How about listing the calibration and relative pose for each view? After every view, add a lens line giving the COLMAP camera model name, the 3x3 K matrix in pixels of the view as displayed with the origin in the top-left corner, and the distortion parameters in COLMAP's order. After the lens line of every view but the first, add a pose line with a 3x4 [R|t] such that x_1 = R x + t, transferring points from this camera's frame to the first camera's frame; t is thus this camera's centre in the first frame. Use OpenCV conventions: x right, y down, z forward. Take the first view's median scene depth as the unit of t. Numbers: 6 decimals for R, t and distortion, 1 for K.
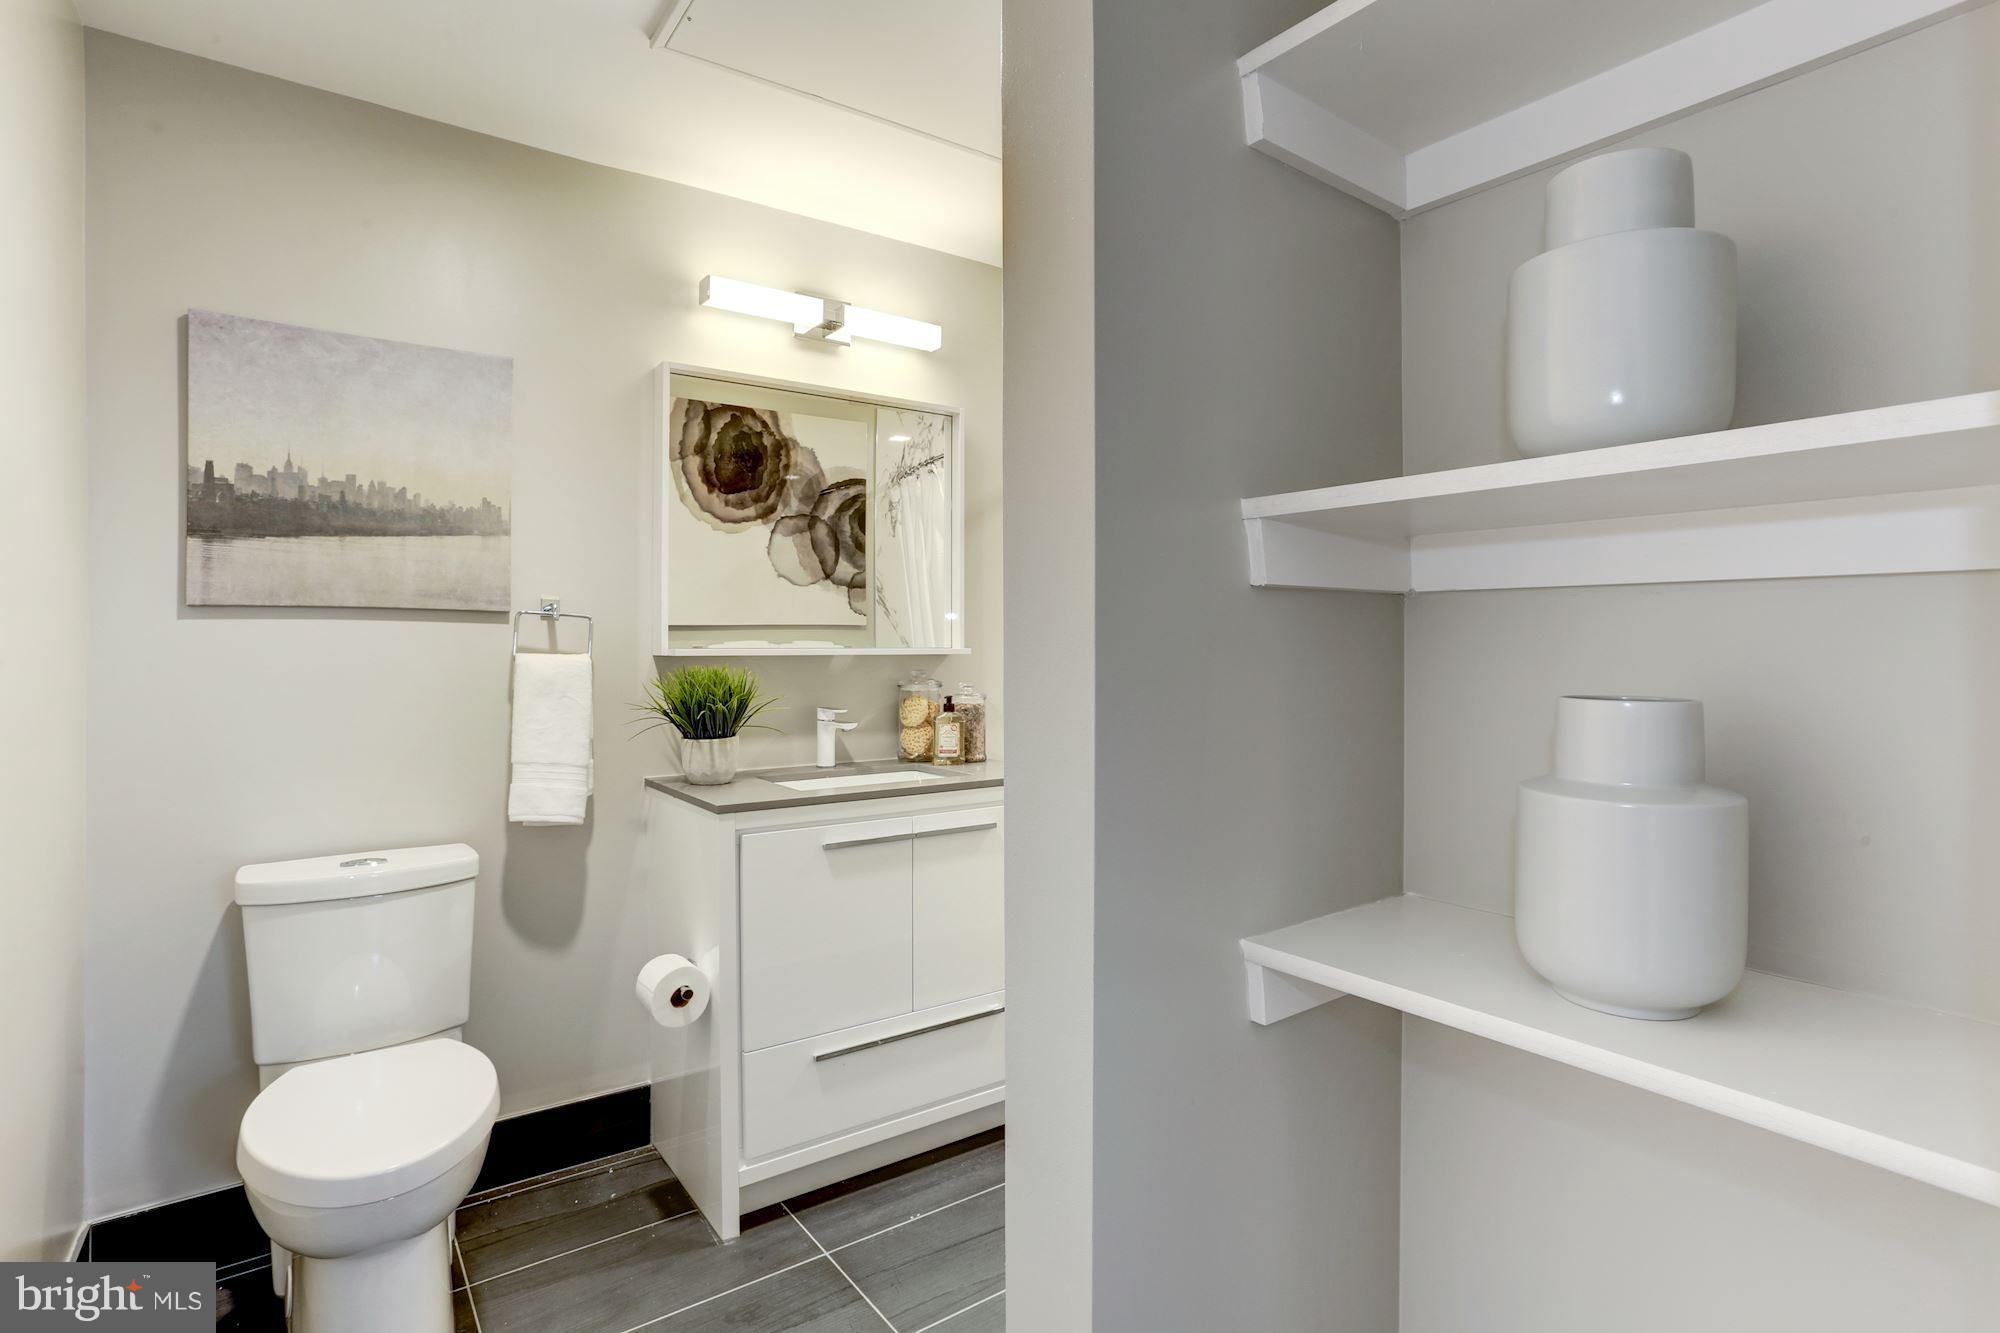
lens RADIAL K [[975.1, 0, 1008.4], [0, 975.1, 651.0], [0, 0, 1]] dist [-0.025618, 0.015748]
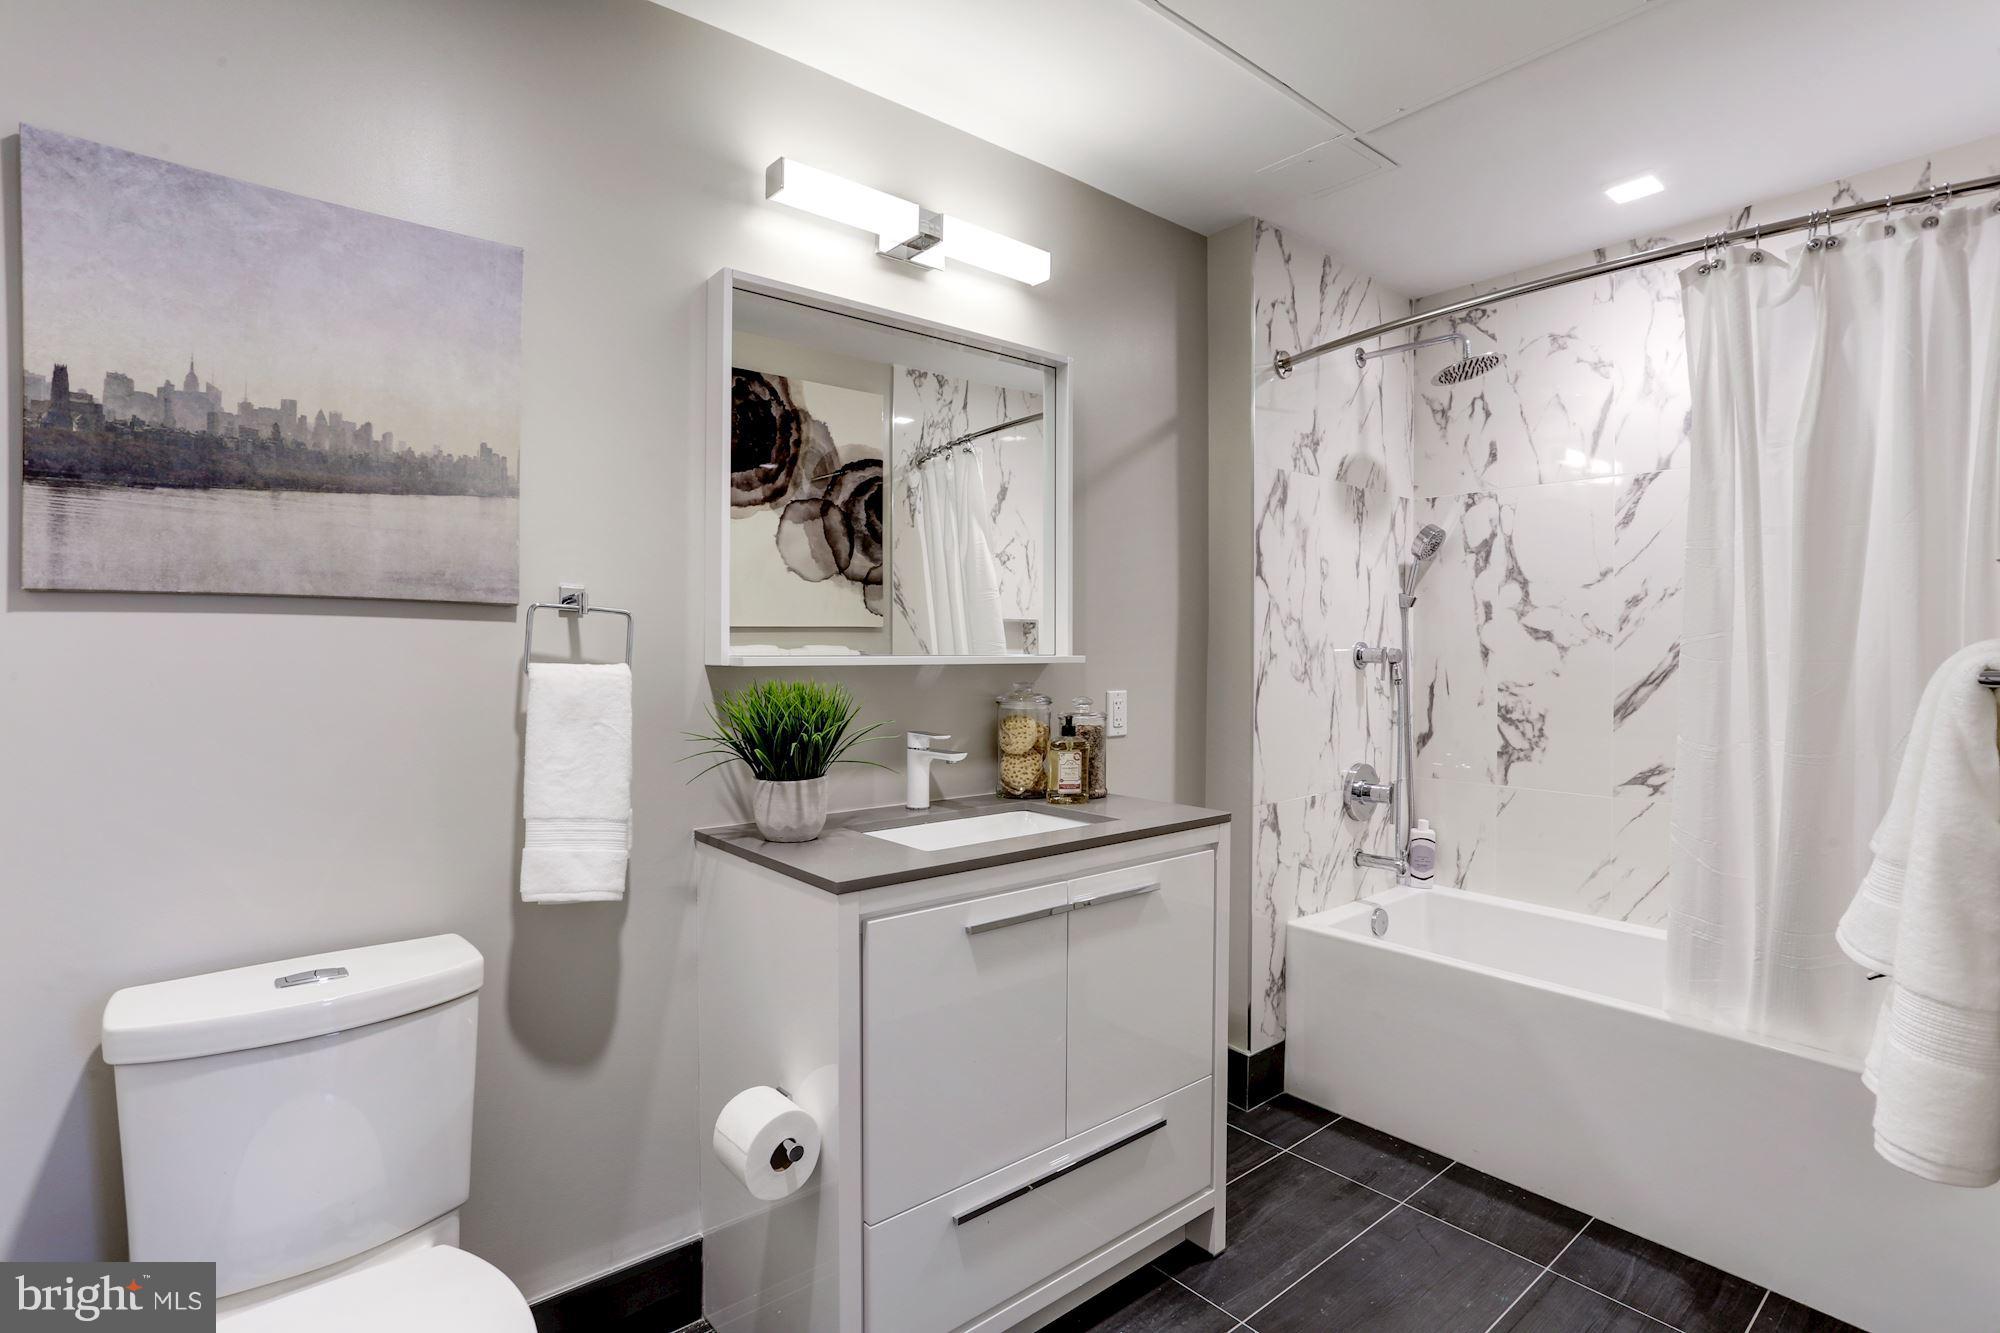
lens RADIAL K [[975.1, 0, 1010.5], [0, 975.1, 658.5], [0, 0, 1]] dist [-0.025618, 0.015748]
pose [[0.997823, 0.001931, 0.065916, -0.203207], [-0.002236, 0.999987, 0.004550, -0.005217], [-0.065907, -0.004687, 0.997815, 0.269030]]
